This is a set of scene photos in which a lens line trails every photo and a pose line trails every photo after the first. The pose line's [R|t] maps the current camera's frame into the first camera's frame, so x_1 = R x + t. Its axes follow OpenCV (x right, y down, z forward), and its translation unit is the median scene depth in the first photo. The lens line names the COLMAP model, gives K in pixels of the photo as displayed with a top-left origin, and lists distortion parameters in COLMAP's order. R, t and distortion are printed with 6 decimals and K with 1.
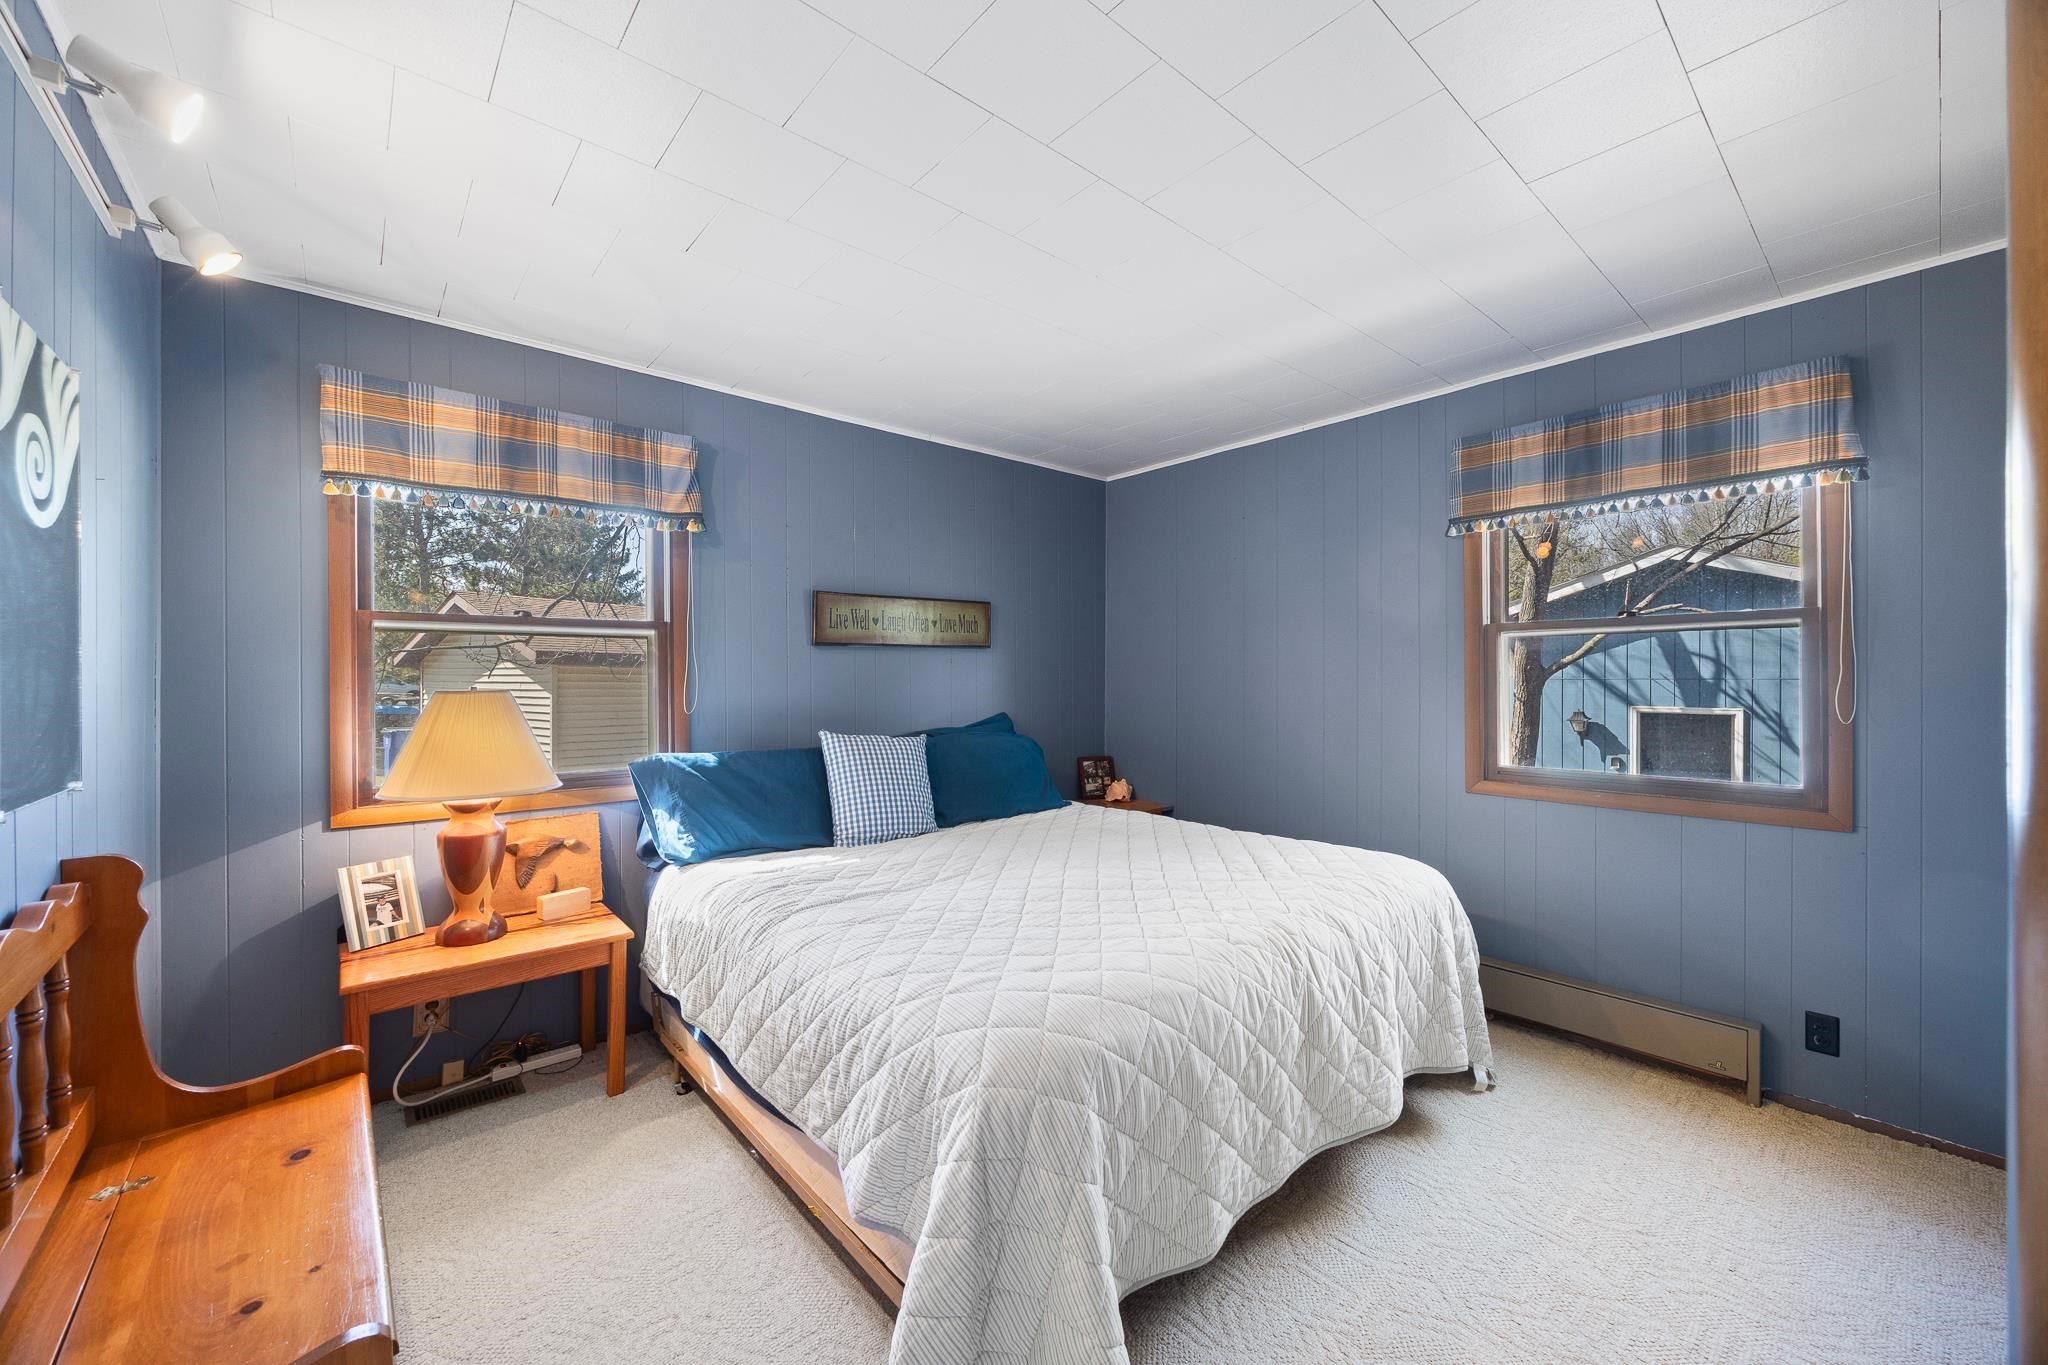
lens RADIAL K [[784.6, 0, 1029.2], [0, 784.6, 683.4], [0, 0, 1]] dist [-0.002473, -0.000100]
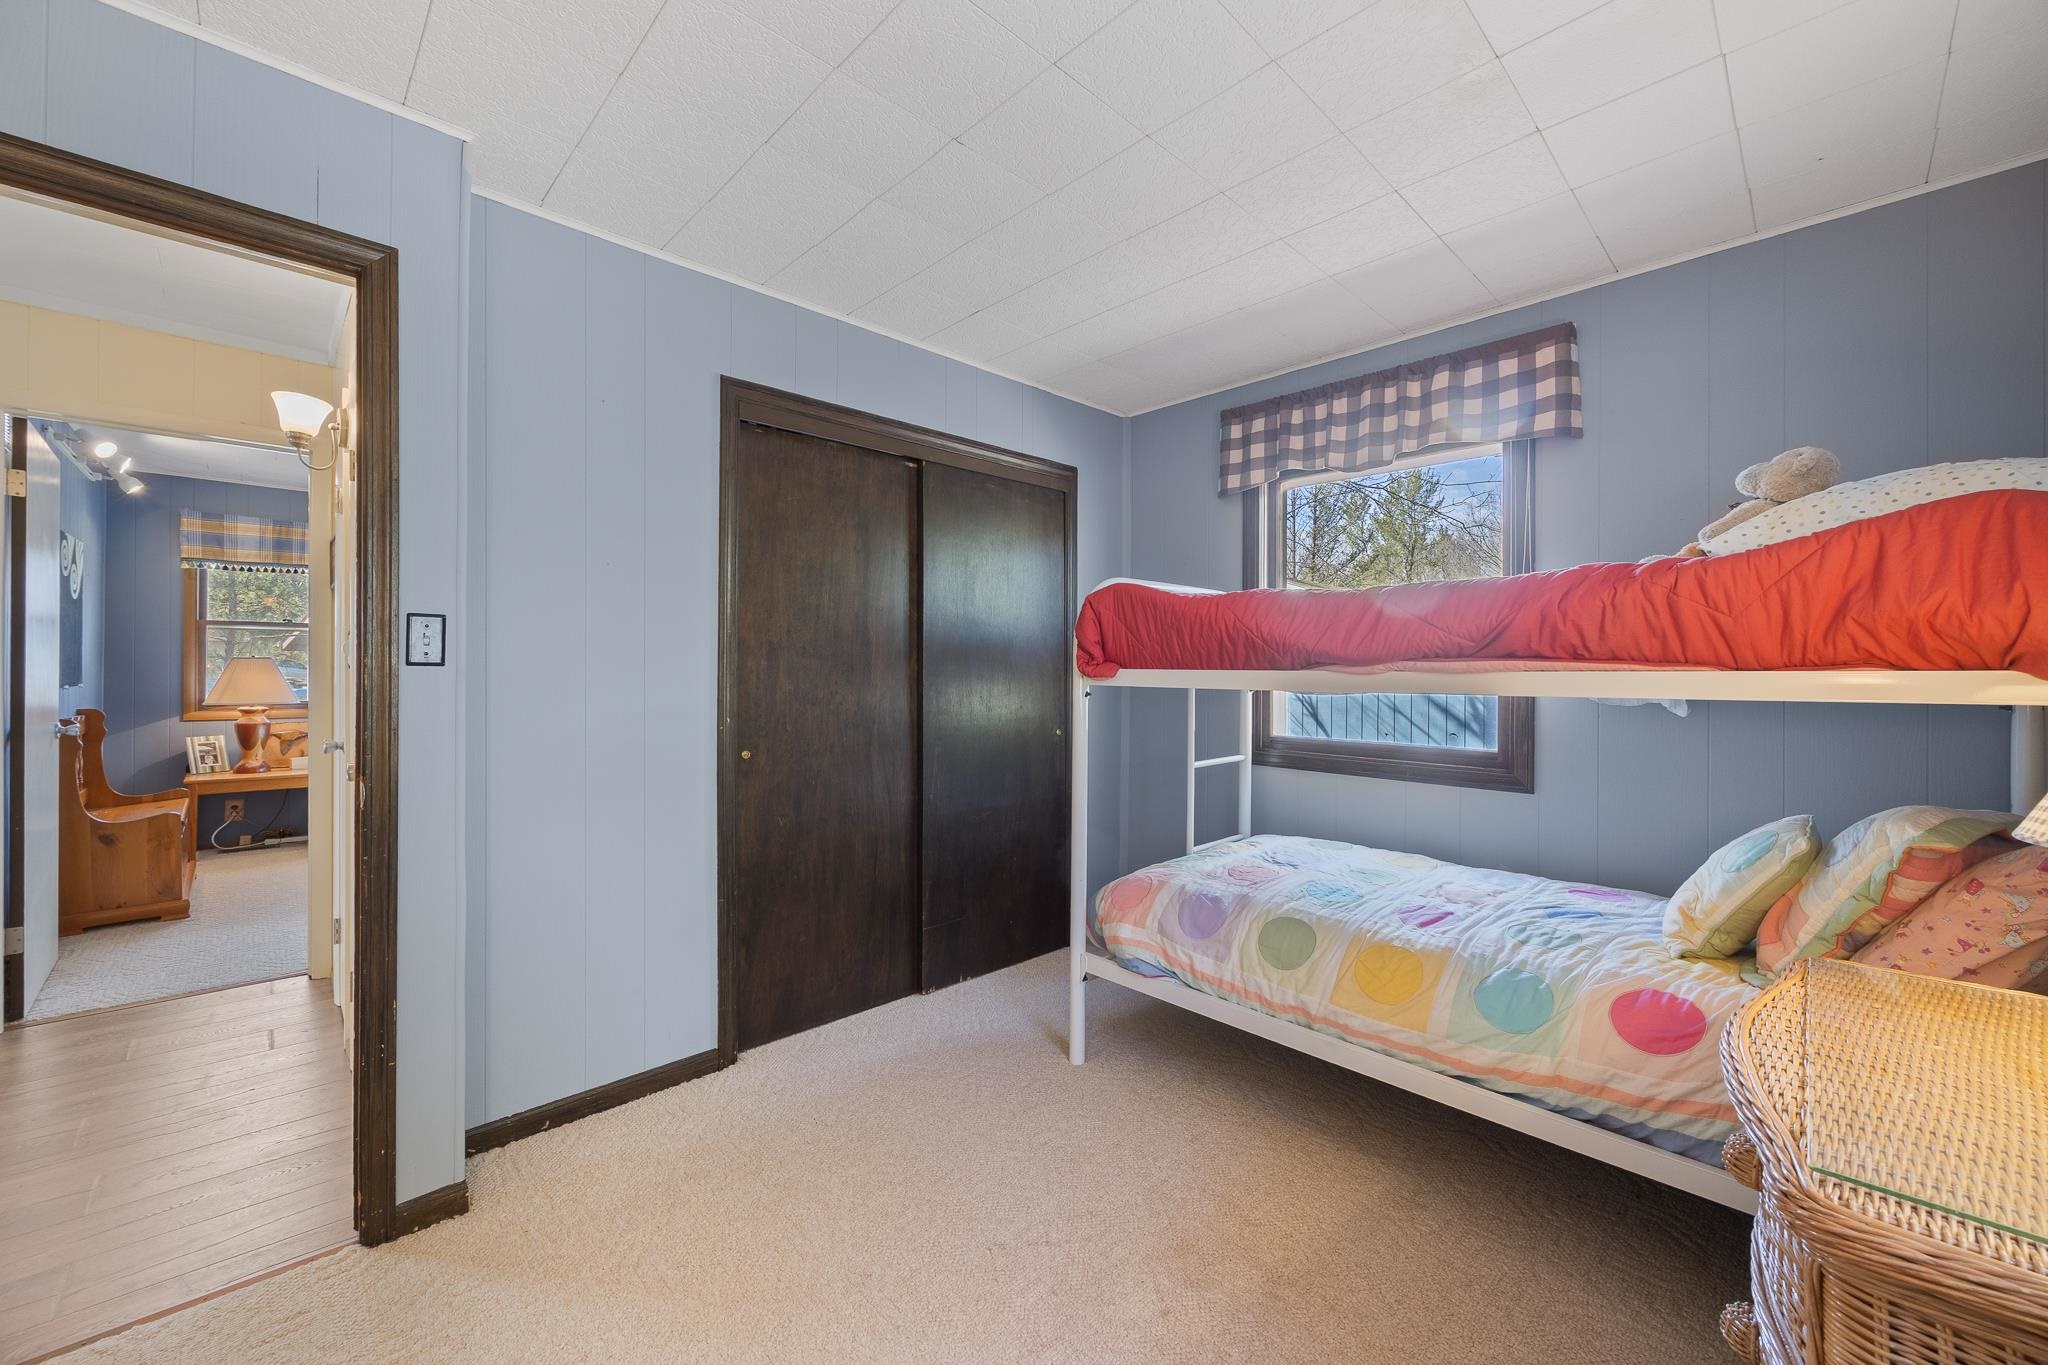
lens RADIAL K [[784.6, 0, 1007.5], [0, 784.6, 670.7], [0, 0, 1]] dist [-0.002473, -0.000100]
pose [[0.998878, 0.001616, 0.047323, 1.288726], [-0.001199, 0.999960, -0.008840, 0.062758], [-0.047335, 0.008774, 0.998841, -1.278285]]
